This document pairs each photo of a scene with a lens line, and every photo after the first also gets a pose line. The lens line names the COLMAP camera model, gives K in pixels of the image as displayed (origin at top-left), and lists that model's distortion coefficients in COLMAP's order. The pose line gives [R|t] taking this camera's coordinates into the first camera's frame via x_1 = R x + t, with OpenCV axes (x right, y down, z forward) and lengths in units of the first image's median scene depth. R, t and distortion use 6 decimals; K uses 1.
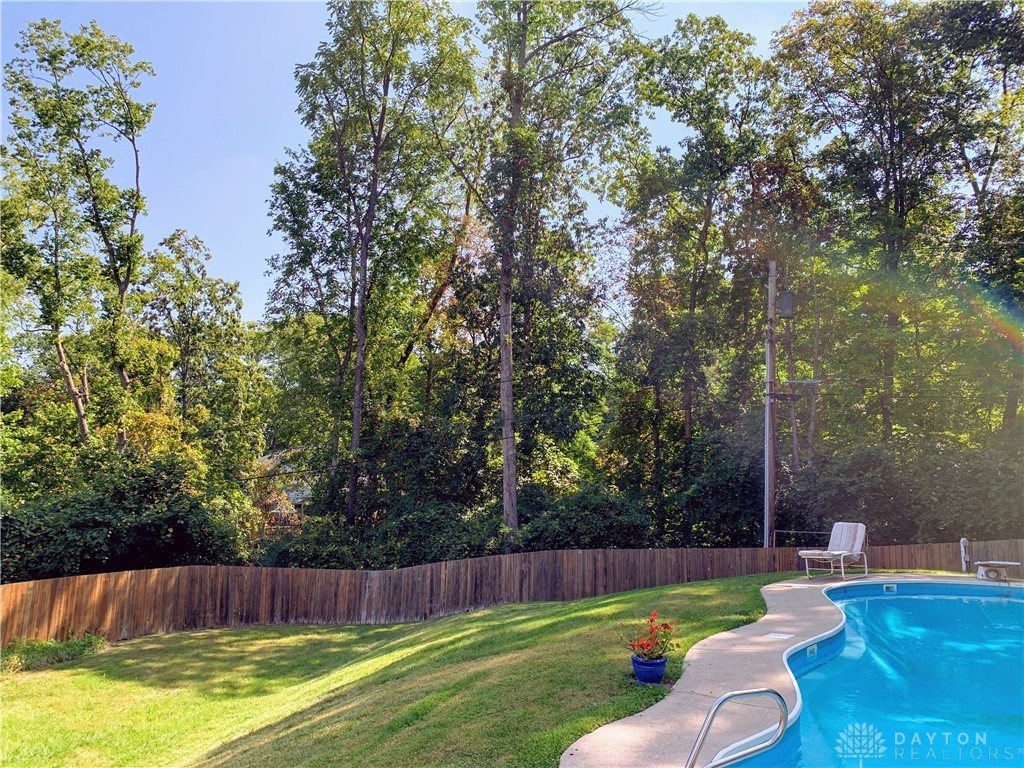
lens RADIAL K [[776.3, 0, 512.0], [0, 776.3, 384.0], [0, 0, 1]] dist [-0.002318, 0.007106]
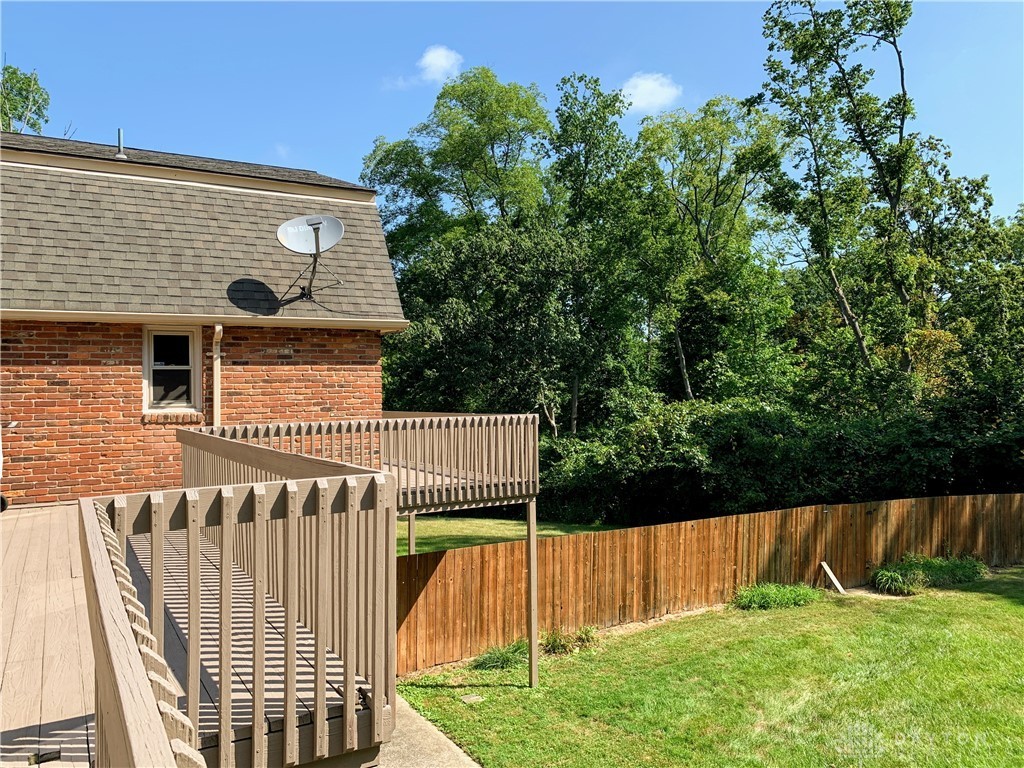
lens RADIAL K [[776.3, 0, 512.0], [0, 776.3, 384.0], [0, 0, 1]] dist [-0.002318, 0.007106]
pose [[0.682617, -0.040297, -0.729664, -0.133598], [0.111855, 0.992474, 0.049833, -0.001050], [0.722165, -0.115633, 0.681988, -0.025280]]
